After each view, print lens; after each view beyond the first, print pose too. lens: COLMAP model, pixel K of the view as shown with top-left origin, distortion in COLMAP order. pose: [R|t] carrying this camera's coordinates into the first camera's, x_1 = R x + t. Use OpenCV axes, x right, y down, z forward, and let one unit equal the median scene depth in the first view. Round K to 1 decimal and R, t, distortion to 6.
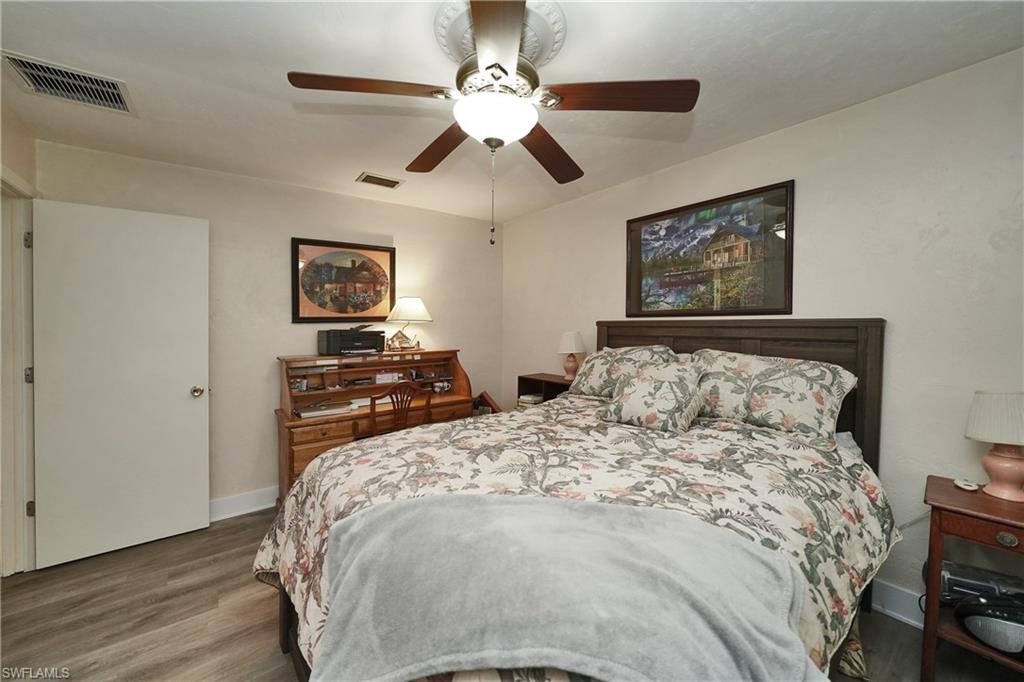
lens RADIAL K [[392.5, 0, 519.6], [0, 392.5, 320.4], [0, 0, 1]] dist [-0.012020, -0.000043]
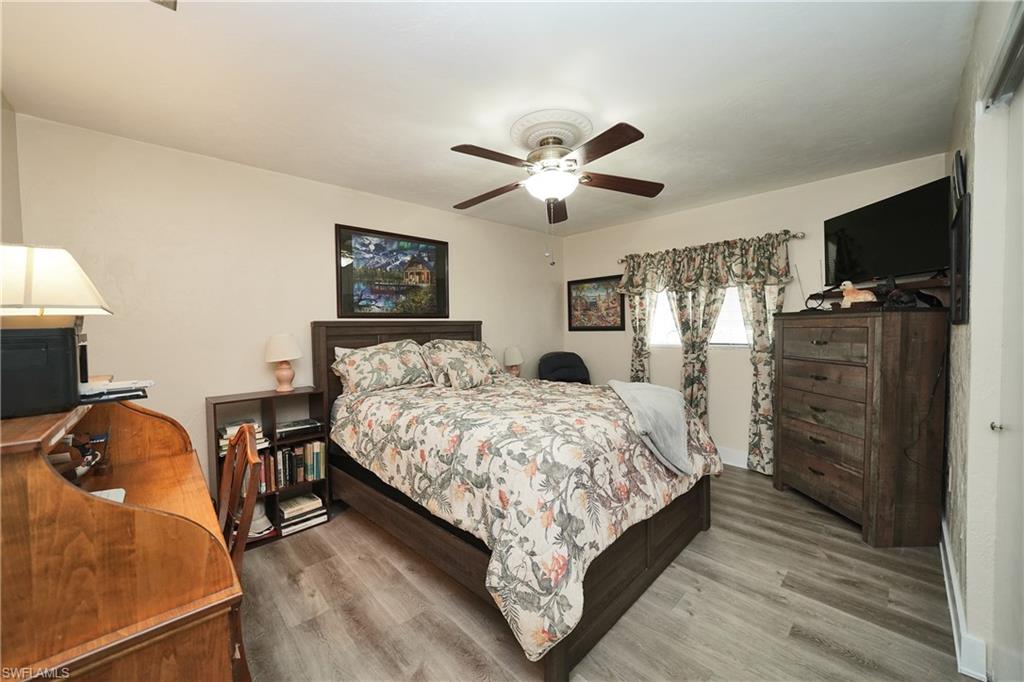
lens RADIAL K [[381.2, 0, 512.0], [0, 381.2, 341.0], [0, 0, 1]] dist [-0.001102, -0.000072]
pose [[-0.096793, -0.030984, 0.994822, -0.902913], [0.012210, 0.999403, 0.032314, 0.030055], [-0.995230, 0.015275, -0.096357, 0.749068]]
